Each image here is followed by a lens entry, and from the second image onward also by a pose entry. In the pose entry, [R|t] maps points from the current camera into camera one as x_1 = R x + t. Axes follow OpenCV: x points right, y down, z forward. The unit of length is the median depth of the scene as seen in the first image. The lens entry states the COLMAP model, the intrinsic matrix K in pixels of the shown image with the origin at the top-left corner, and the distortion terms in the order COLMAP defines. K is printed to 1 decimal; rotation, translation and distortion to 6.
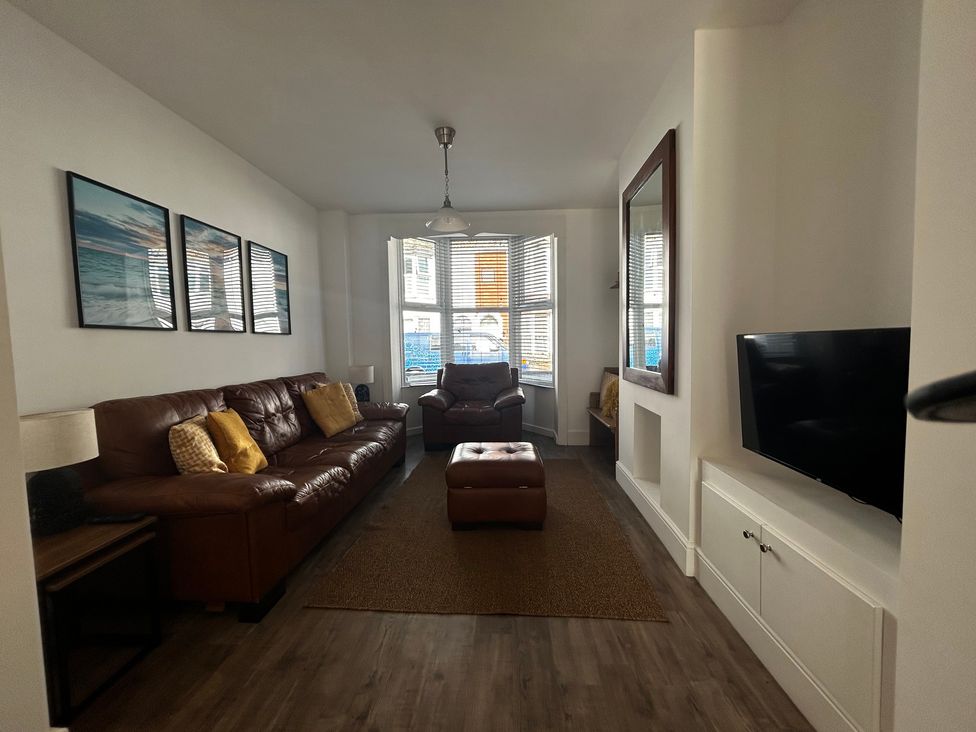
lens RADIAL K [[389.0, 0, 486.0], [0, 389.0, 361.6], [0, 0, 1]] dist [-0.000633, -0.000114]
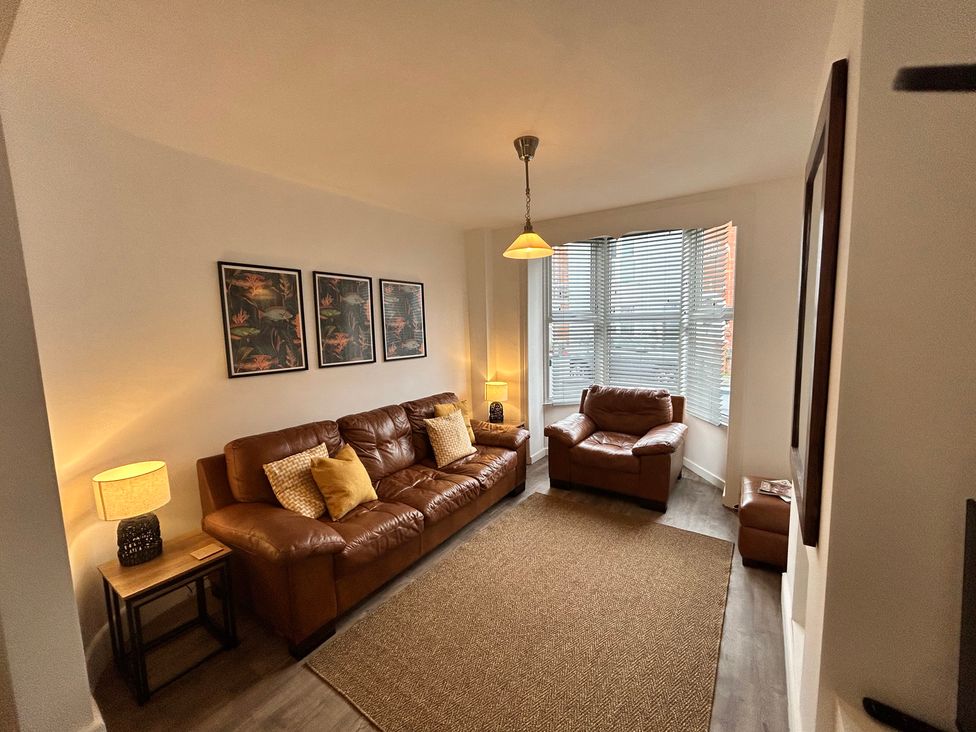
lens RADIAL K [[389.0, 0, 486.0], [0, 389.0, 361.6], [0, 0, 1]] dist [-0.000633, -0.000114]
pose [[0.849919, 0.049271, -0.524605, 0.273043], [-0.018645, 0.997807, 0.063508, -0.168523], [0.526583, -0.044195, 0.848974, 0.222678]]
